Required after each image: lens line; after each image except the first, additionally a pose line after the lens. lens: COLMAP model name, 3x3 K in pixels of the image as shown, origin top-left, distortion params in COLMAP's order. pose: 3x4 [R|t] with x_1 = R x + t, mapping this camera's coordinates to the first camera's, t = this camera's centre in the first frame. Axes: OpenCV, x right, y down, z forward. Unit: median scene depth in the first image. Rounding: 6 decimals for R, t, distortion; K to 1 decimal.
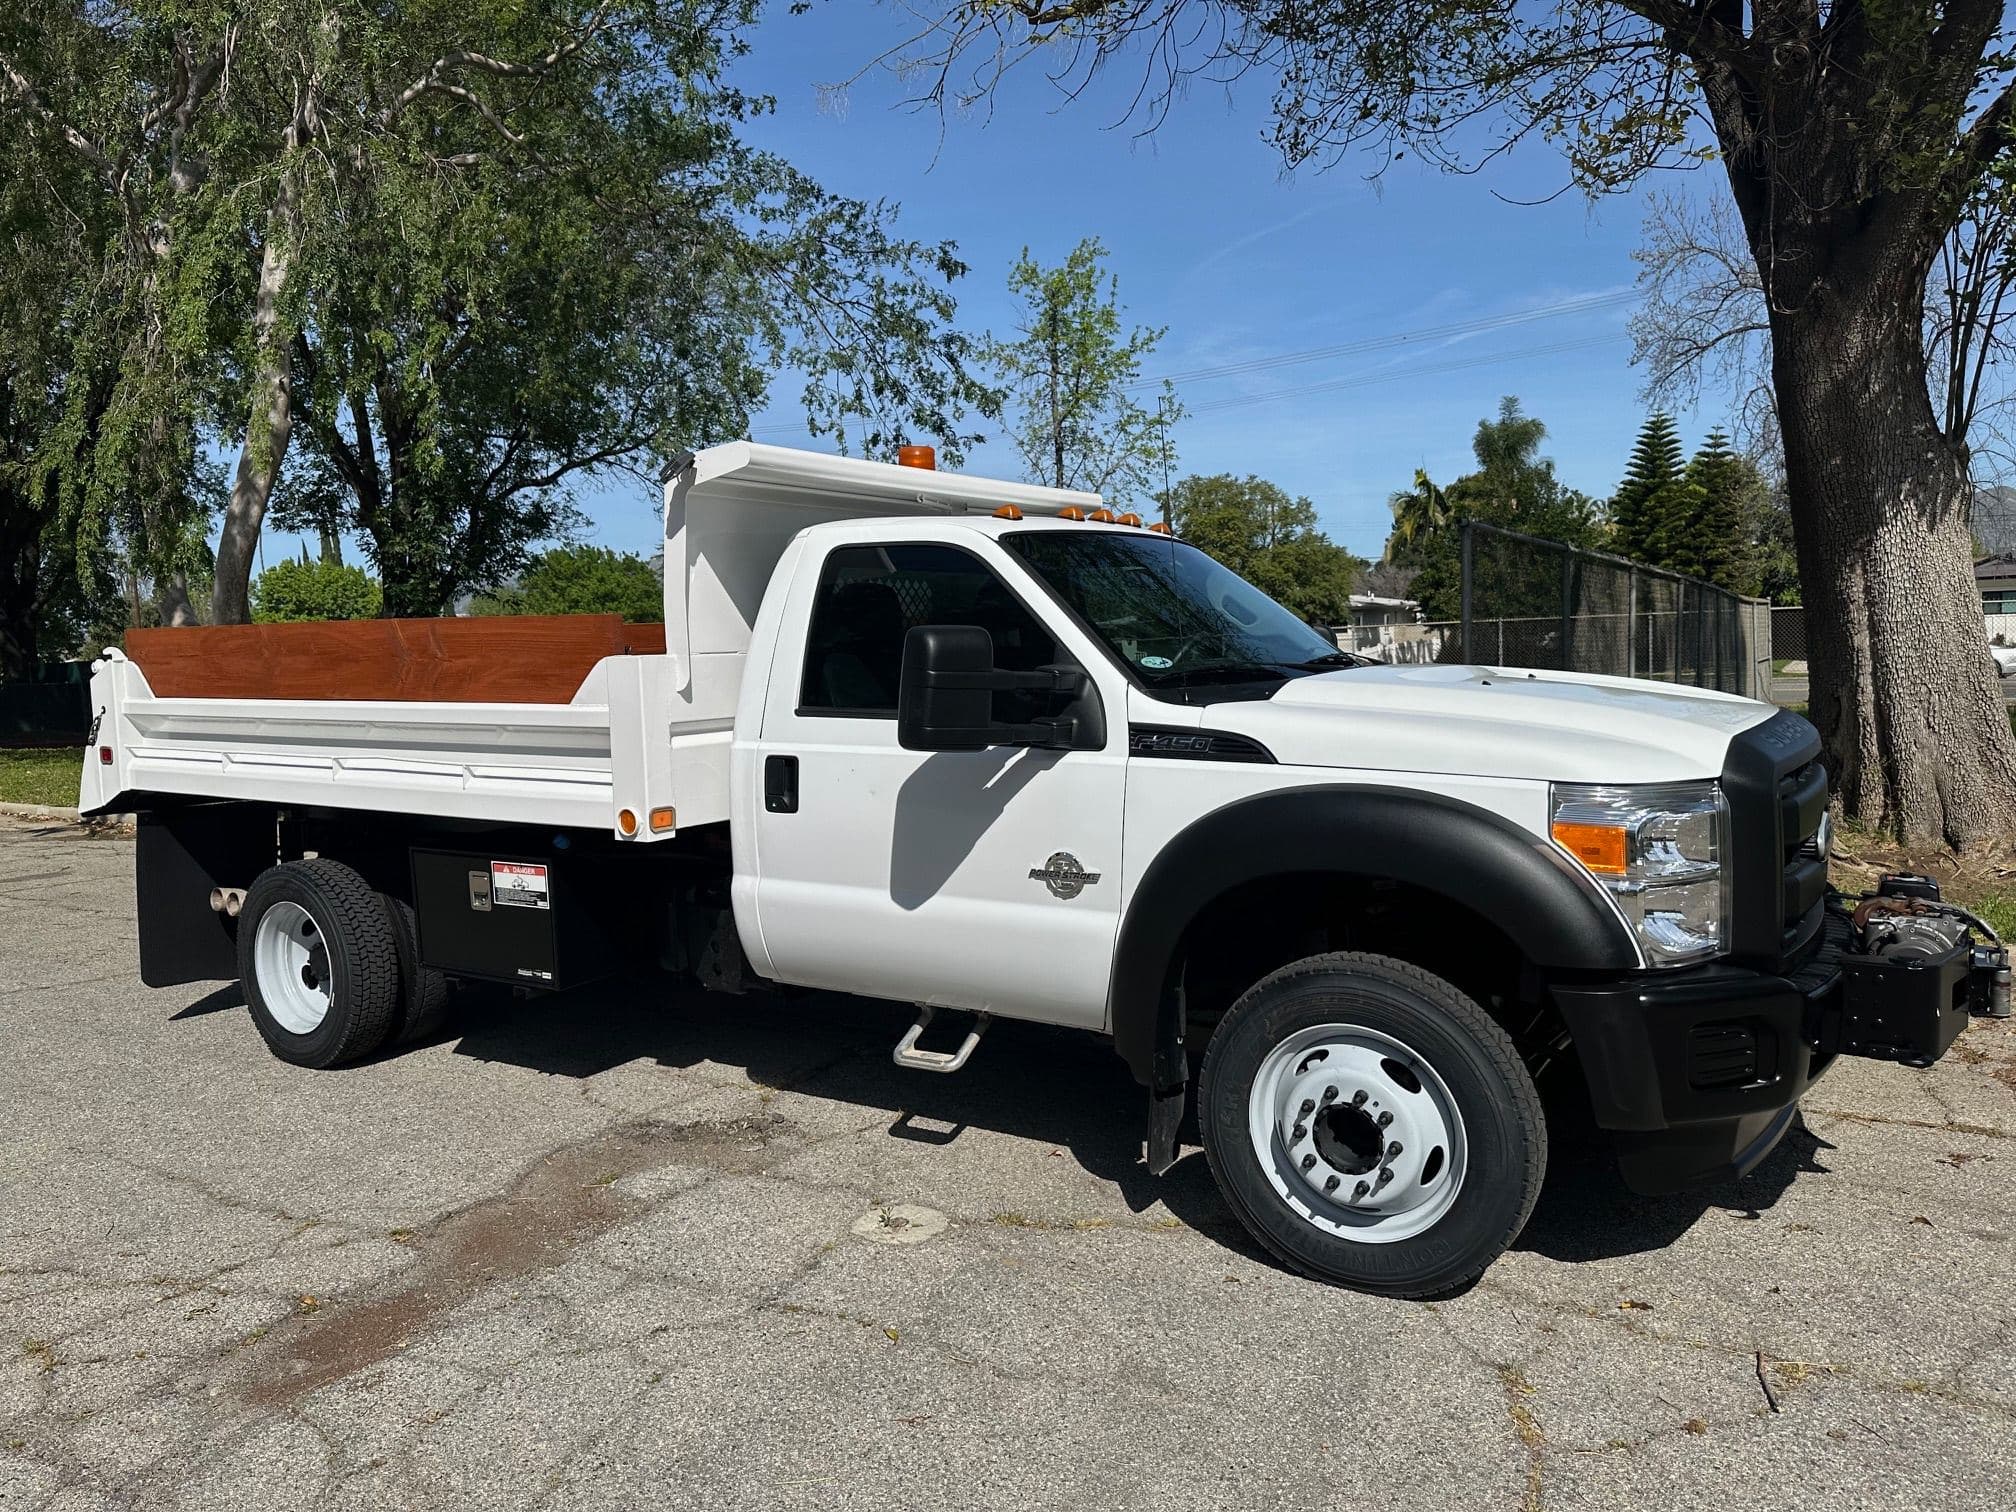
lens RADIAL K [[1402.0, 0, 987.9], [0, 1402.0, 756.8], [0, 0, 1]] dist [0.090742, -0.142832]
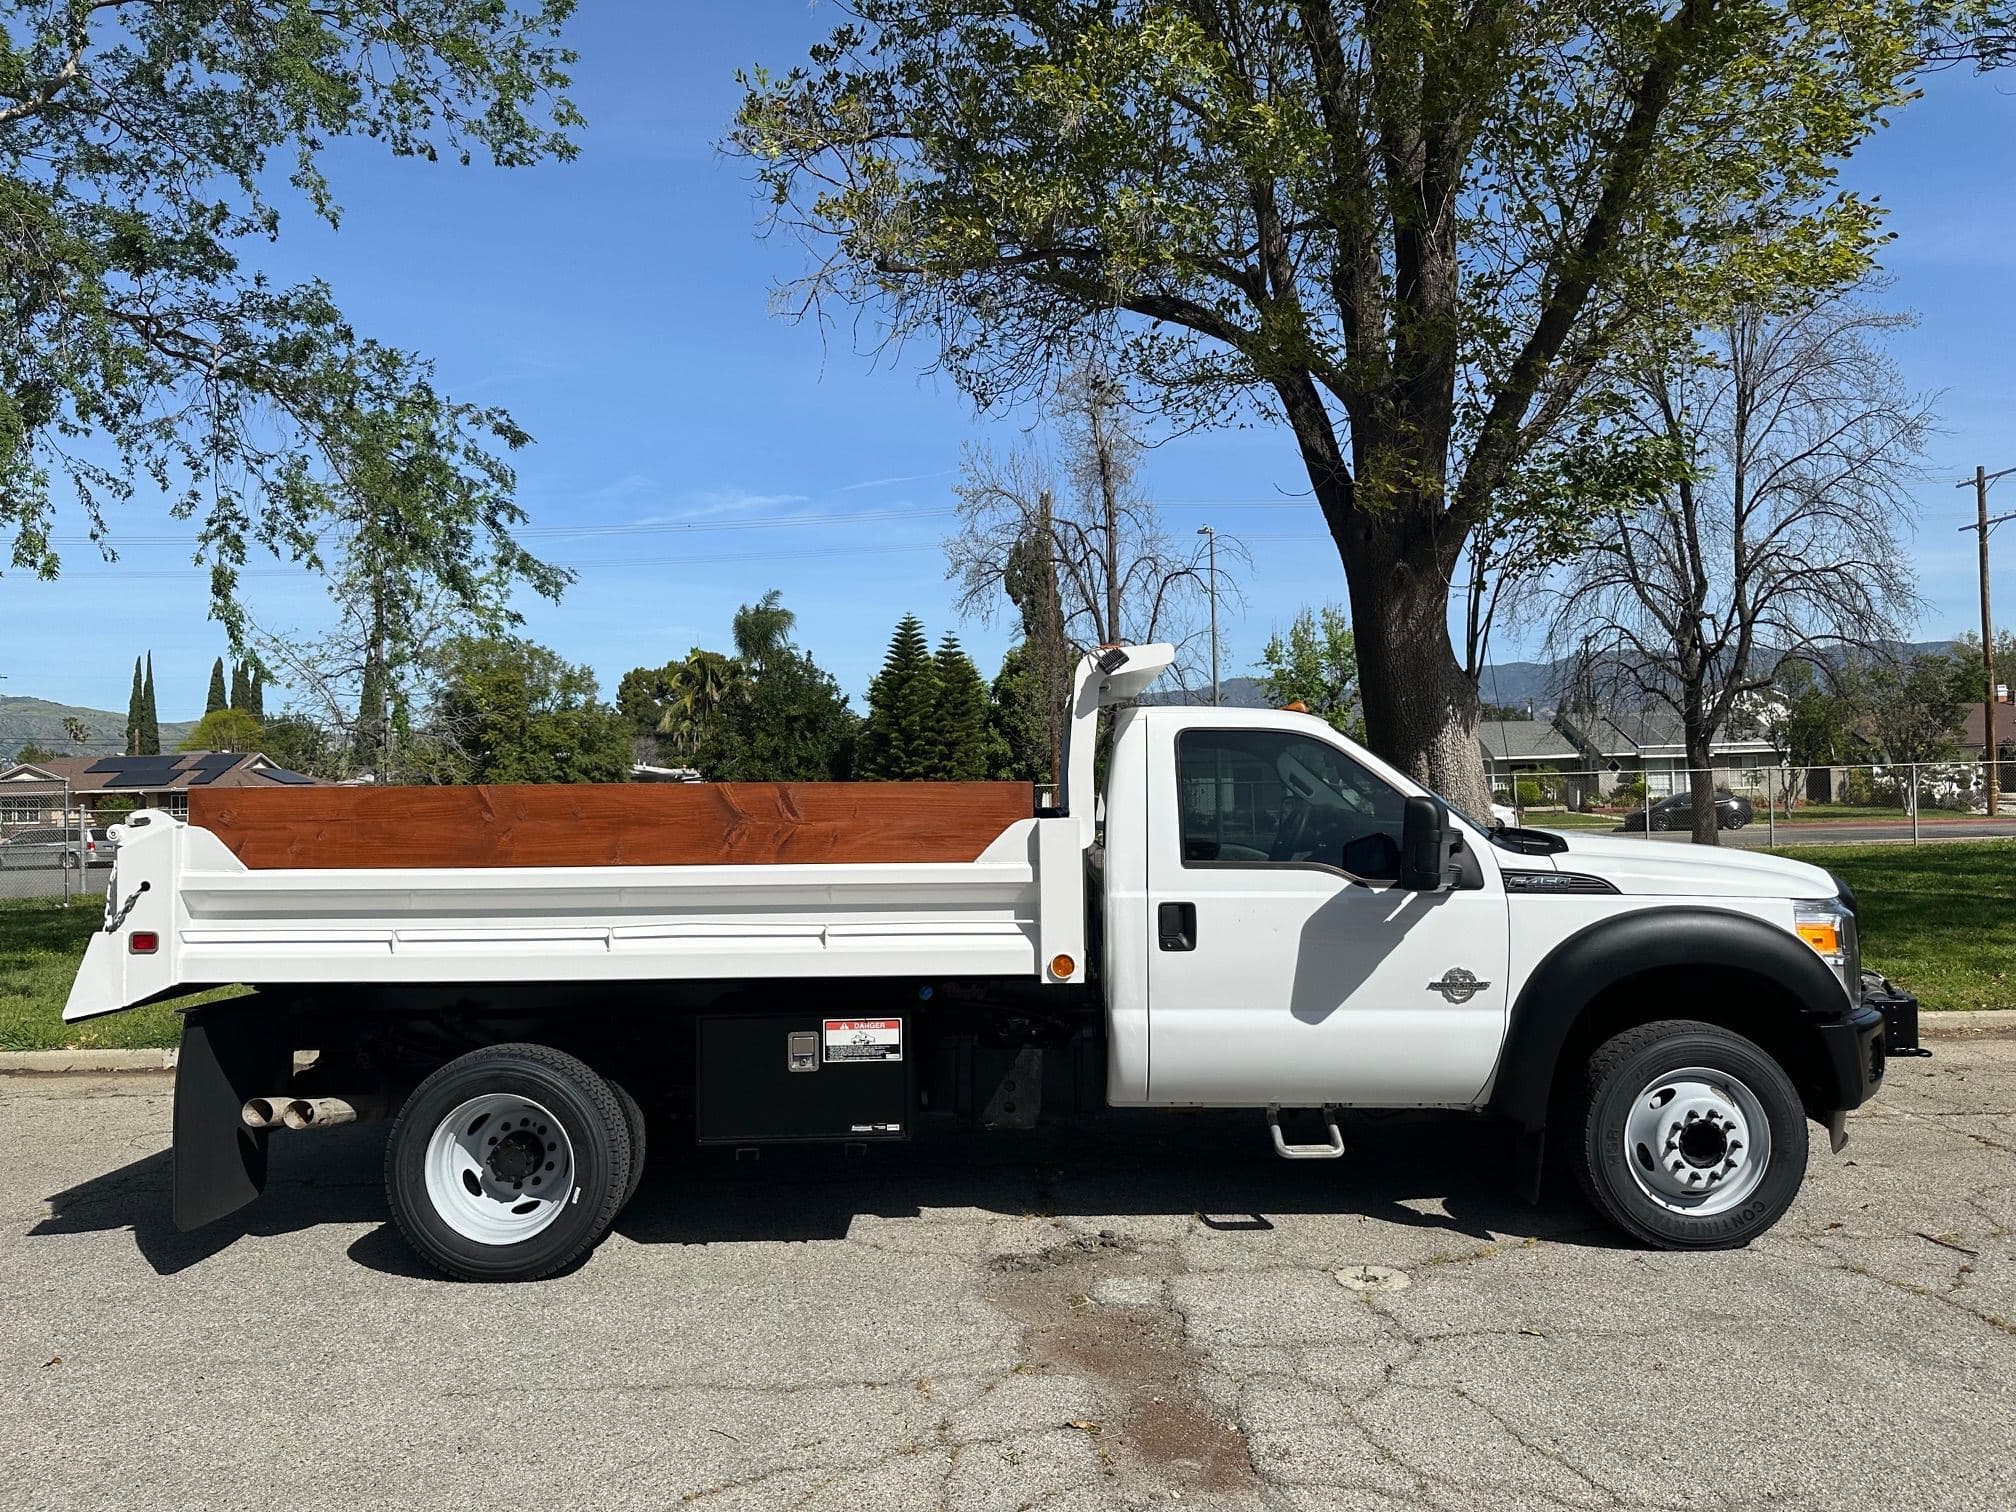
lens RADIAL K [[1410.2, 0, 1008.0], [0, 1410.2, 756.0], [0, 0, 1]] dist [0.039114, -0.053651]
pose [[0.845962, 0.027082, 0.532555, -0.898102], [0.036404, 0.993446, -0.108347, -0.001054], [-0.531999, 0.111045, 0.839432, 0.068091]]
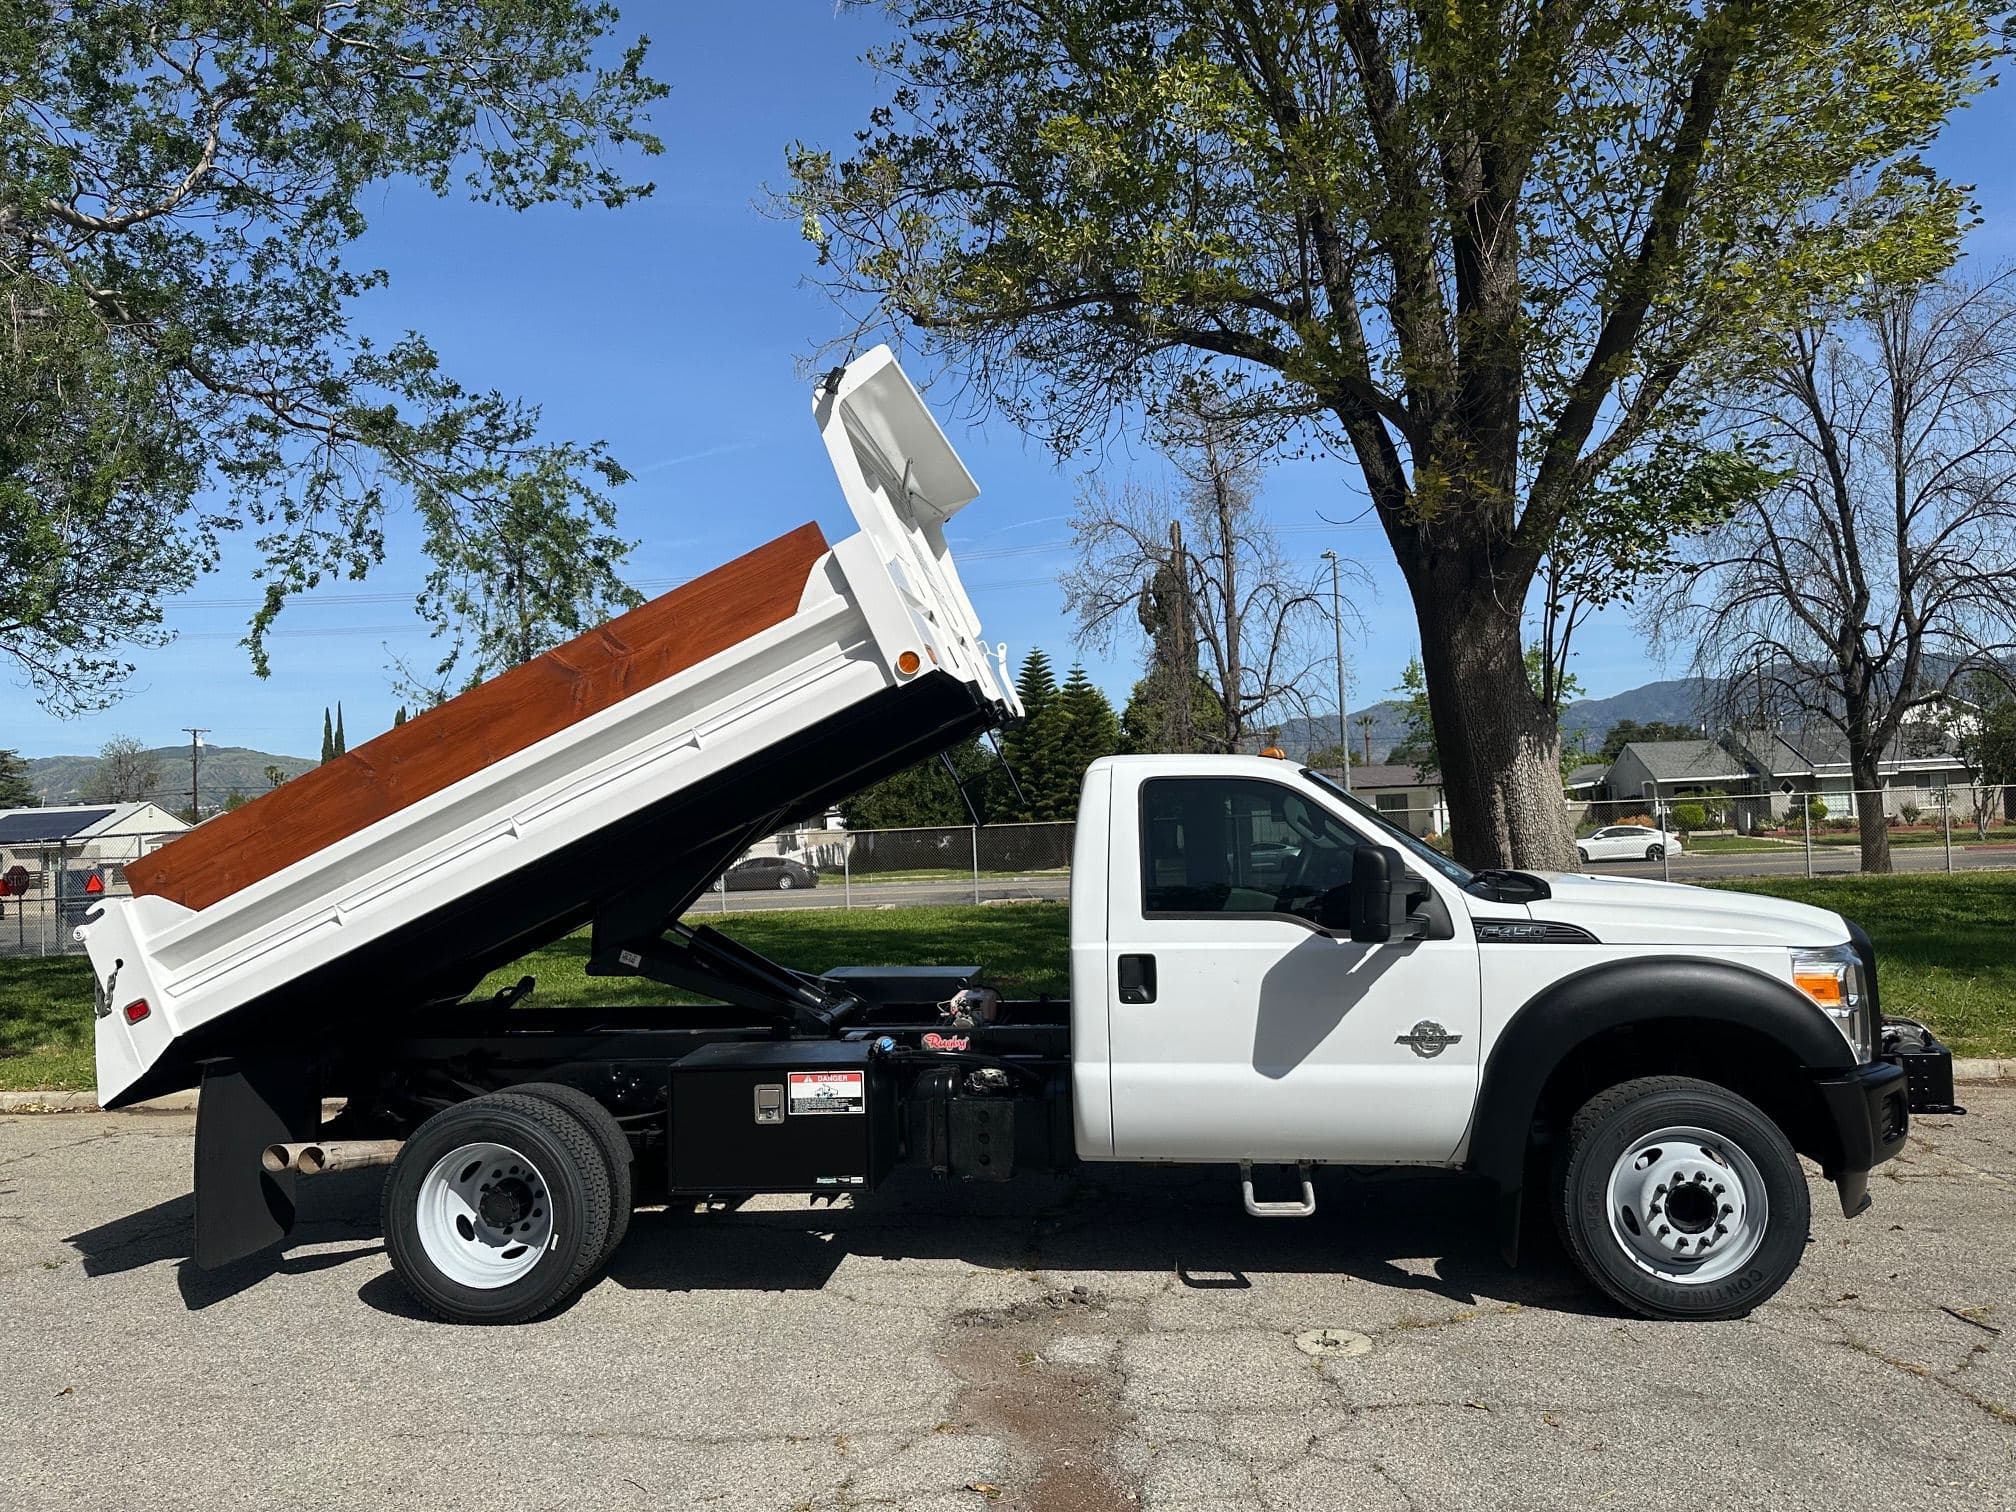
lens RADIAL K [[1416.5, 0, 996.3], [0, 1416.5, 752.9], [0, 0, 1]] dist [0.025896, -0.035615]
pose [[0.900191, 0.021602, 0.434958, -0.765740], [0.042348, 0.989694, -0.136797, -0.011890], [-0.433431, 0.141563, 0.889999, -0.022460]]
